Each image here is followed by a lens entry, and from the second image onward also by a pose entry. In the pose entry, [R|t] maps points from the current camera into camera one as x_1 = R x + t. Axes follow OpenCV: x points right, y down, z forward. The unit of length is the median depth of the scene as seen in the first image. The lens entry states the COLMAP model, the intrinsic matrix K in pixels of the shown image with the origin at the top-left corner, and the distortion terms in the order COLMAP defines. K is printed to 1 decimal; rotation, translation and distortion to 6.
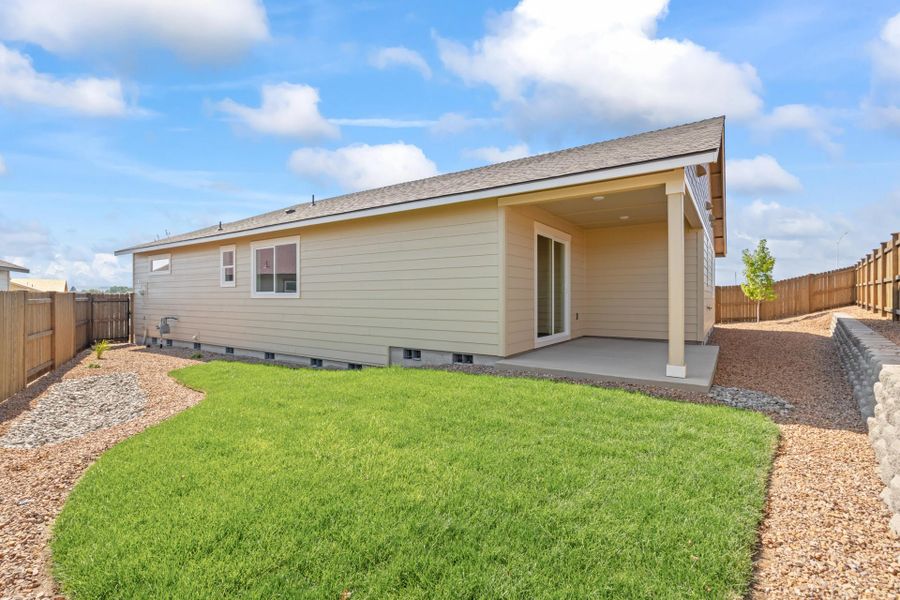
lens RADIAL K [[390.1, 0, 448.3], [0, 390.1, 293.2], [0, 0, 1]] dist [0.000173, 0.000116]
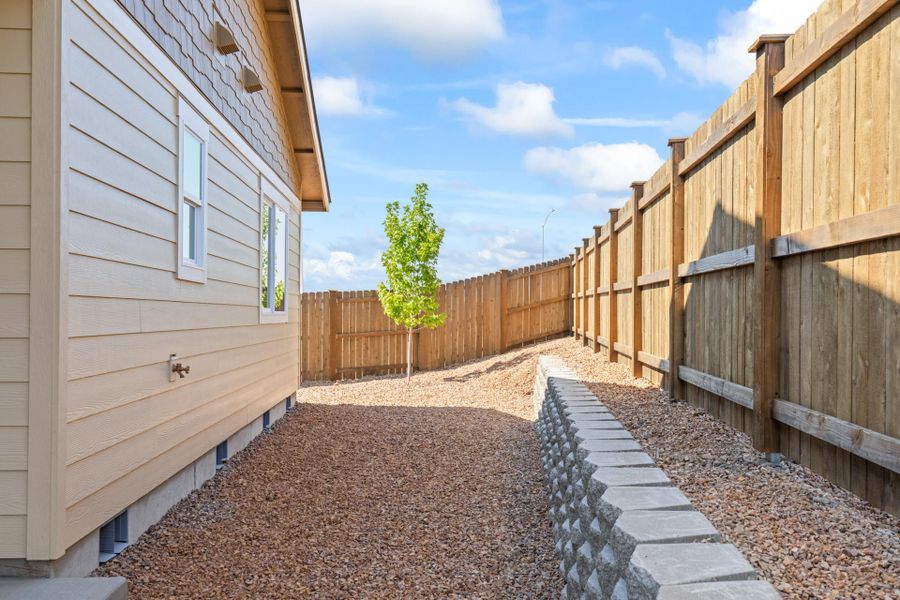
lens RADIAL K [[412.6, 0, 453.3], [0, 412.6, 300.7], [0, 0, 1]] dist [-0.000124, 0.000247]
pose [[0.828069, 0.019299, 0.560294, 0.608688], [-0.015250, 0.999813, -0.011900, -0.005285], [-0.560419, 0.001309, 0.828208, 0.630900]]
